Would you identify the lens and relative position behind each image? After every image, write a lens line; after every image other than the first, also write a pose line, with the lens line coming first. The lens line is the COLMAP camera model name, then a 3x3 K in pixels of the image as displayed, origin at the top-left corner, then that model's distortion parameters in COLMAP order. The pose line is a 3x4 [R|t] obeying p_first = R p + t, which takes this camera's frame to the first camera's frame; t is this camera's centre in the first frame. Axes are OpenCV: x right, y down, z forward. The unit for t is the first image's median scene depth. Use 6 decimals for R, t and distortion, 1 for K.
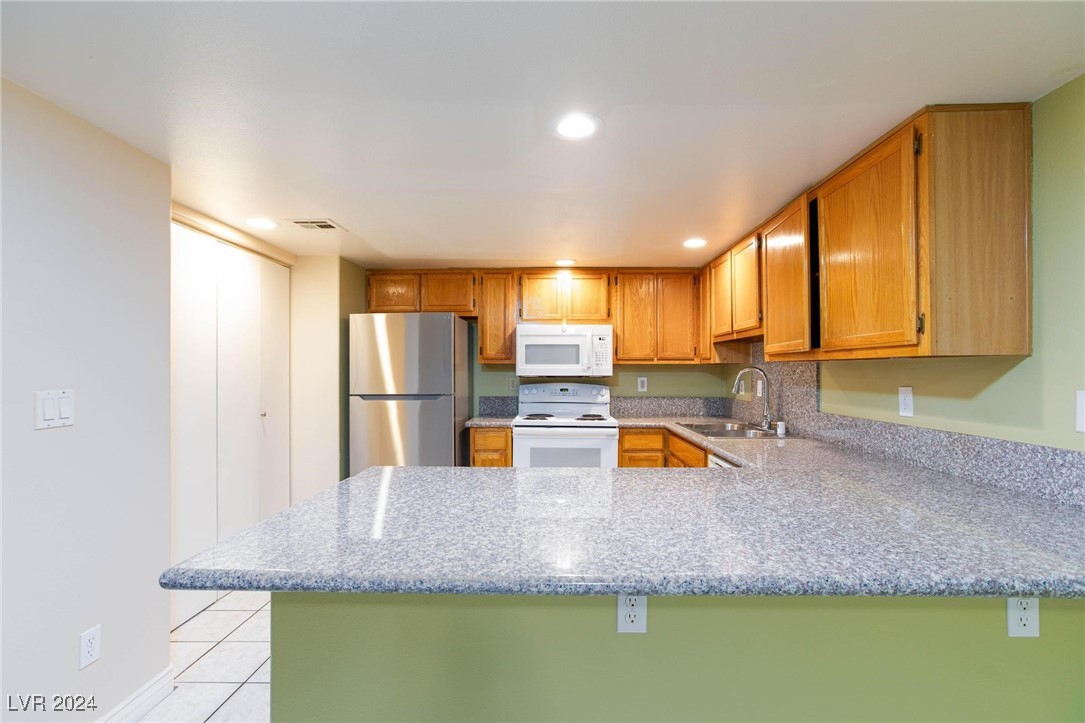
lens RADIAL K [[497.5, 0, 537.8], [0, 497.5, 367.2], [0, 0, 1]] dist [-0.027782, 0.013134]
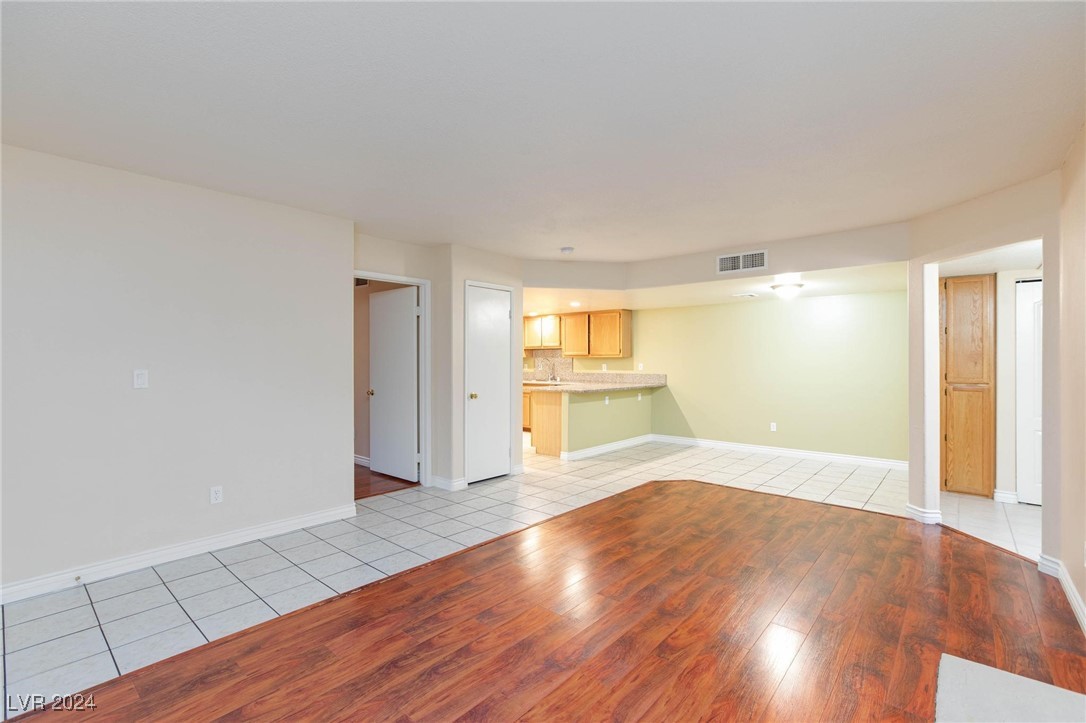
lens RADIAL K [[497.9, 0, 538.6], [0, 497.9, 360.2], [0, 0, 1]] dist [-0.027782, 0.013134]
pose [[0.630721, 0.001227, 0.776008, -1.594078], [-0.007372, 0.999963, 0.004411, -0.003004], [-0.775974, -0.008503, 0.630707, -0.682665]]
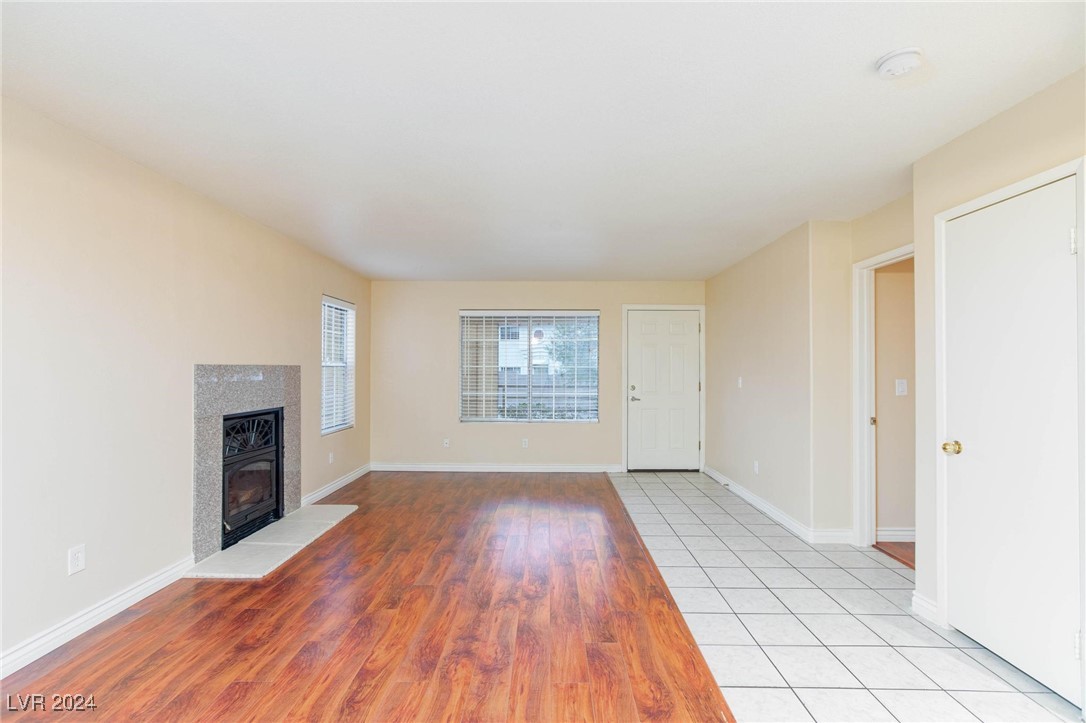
lens RADIAL K [[497.9, 0, 545.6], [0, 497.9, 366.7], [0, 0, 1]] dist [-0.027782, 0.013134]
pose [[0.024847, -0.001982, -0.999689, 0.016964], [0.003297, 0.999993, -0.001900, -0.003784], [0.999686, -0.003249, 0.024854, -0.224659]]
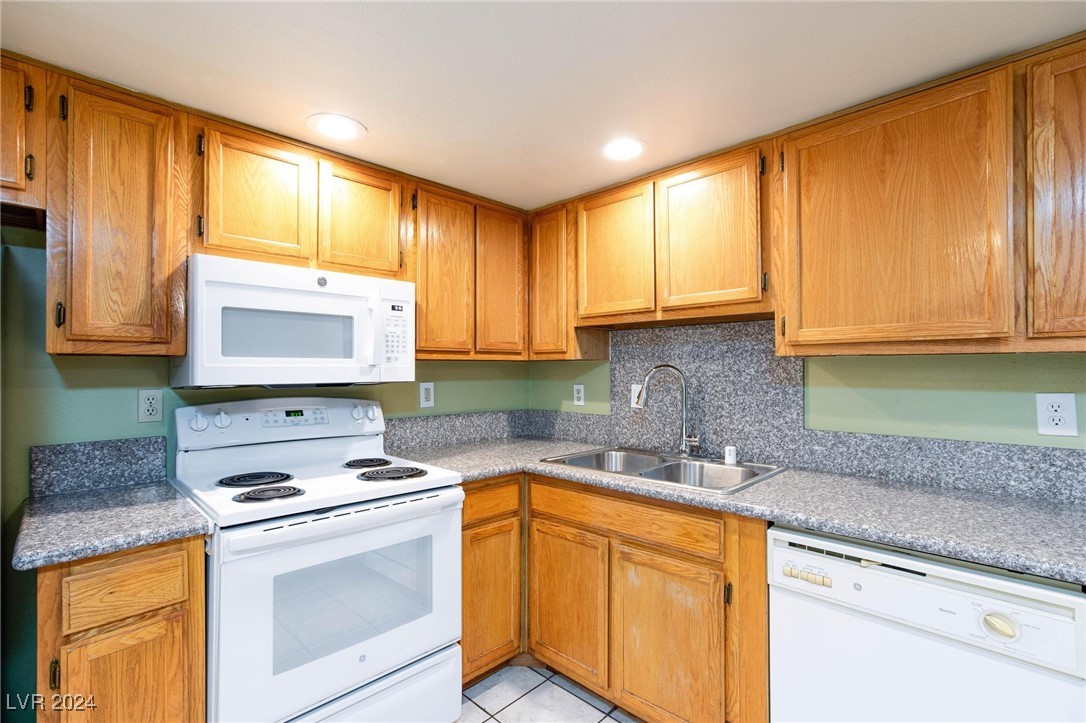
lens RADIAL K [[497.9, 0, 541.9], [0, 497.9, 365.7], [0, 0, 1]] dist [-0.027782, 0.013134]
pose [[0.688220, 0.003145, 0.725495, -0.142348], [-0.000636, 0.999993, -0.003732, 0.002834], [-0.725502, 0.002107, 0.688217, 0.587174]]
